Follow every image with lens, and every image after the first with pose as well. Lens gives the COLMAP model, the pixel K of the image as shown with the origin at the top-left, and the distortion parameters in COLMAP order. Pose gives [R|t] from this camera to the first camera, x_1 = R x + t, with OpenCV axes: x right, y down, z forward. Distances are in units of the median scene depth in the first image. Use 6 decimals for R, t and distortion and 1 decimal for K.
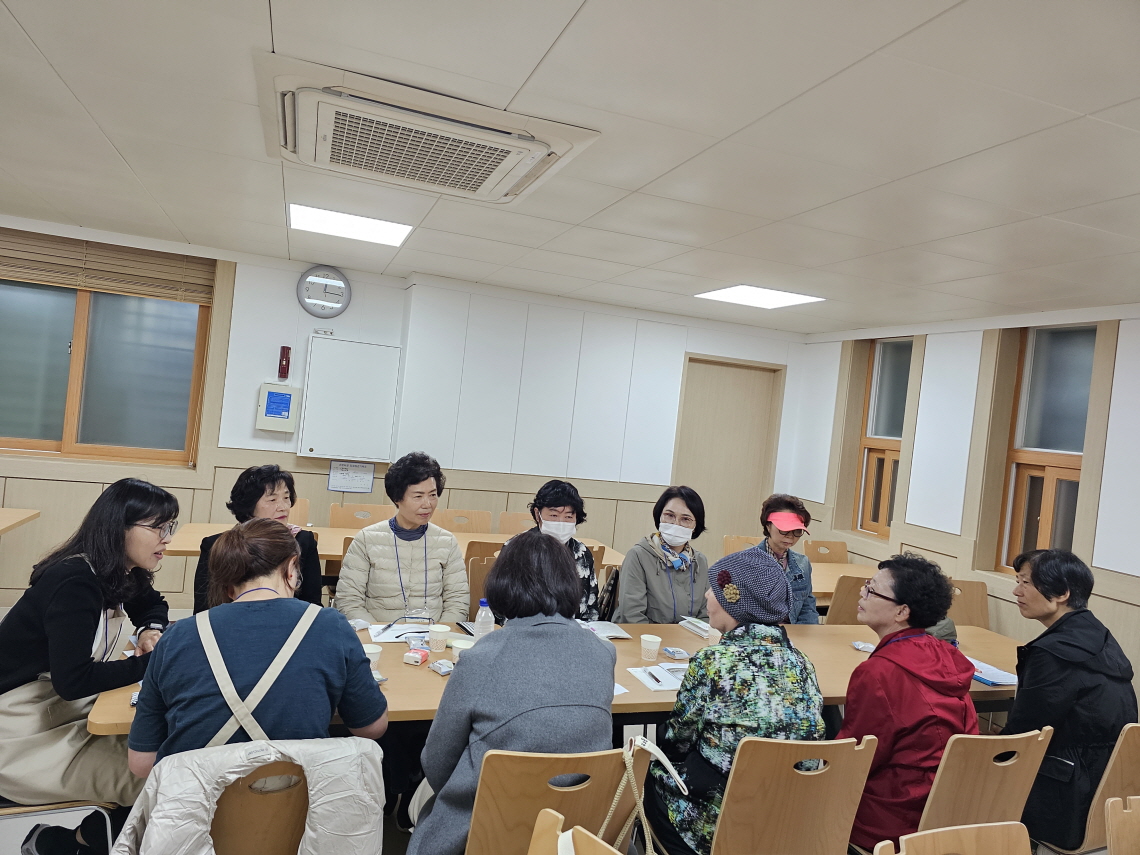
lens RADIAL K [[757.3, 0, 569.6], [0, 757.3, 428.8], [0, 0, 1]] dist [0.050010, -0.023497]
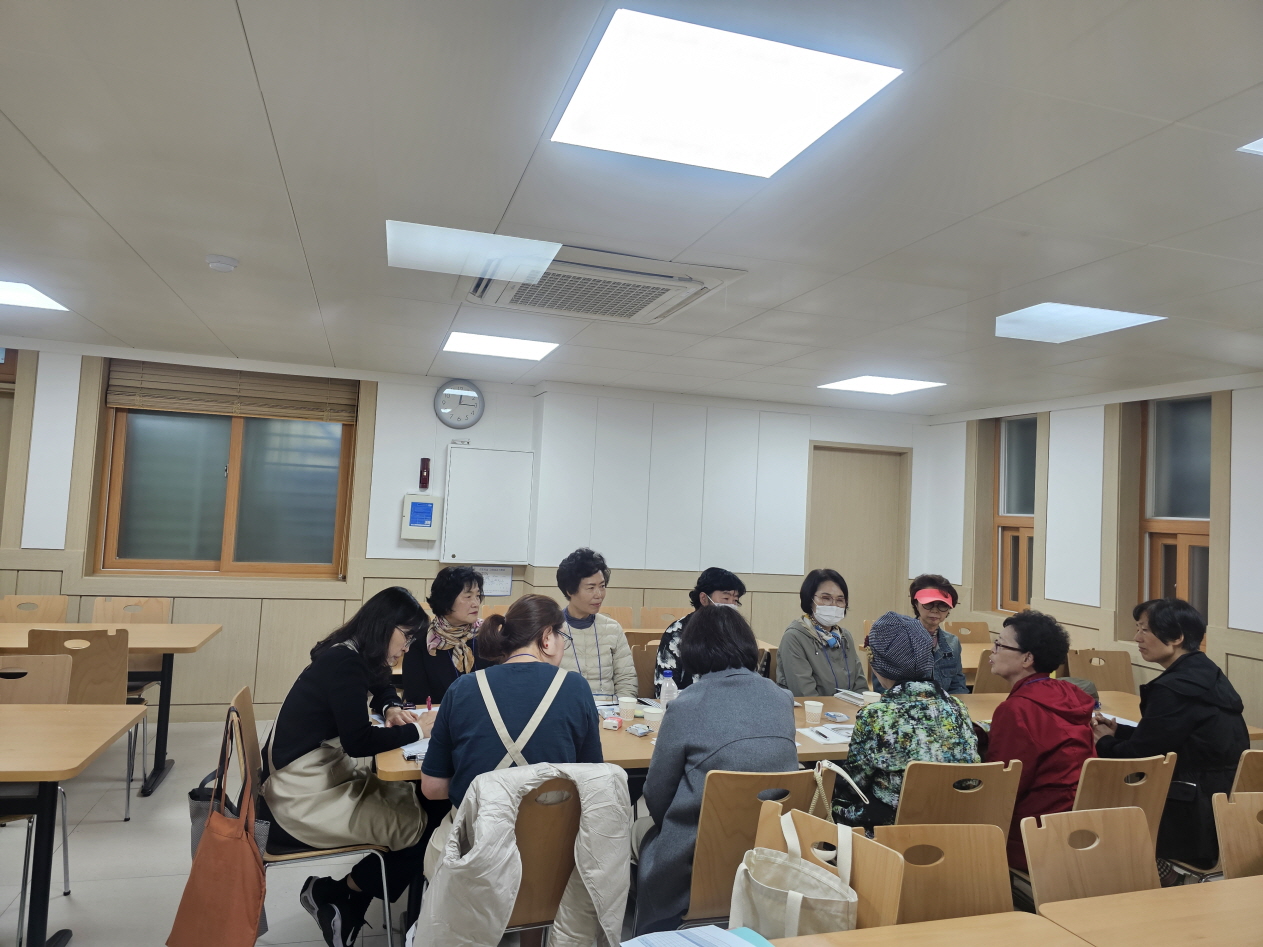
lens RADIAL K [[839.0, 0, 635.4], [0, 839.0, 464.6], [0, 0, 1]] dist [0.050010, -0.023497]
pose [[0.997796, -0.056011, -0.035585, -0.076771], [0.053180, 0.995686, -0.076038, 0.006098], [0.039691, 0.073978, 0.996470, -0.228345]]
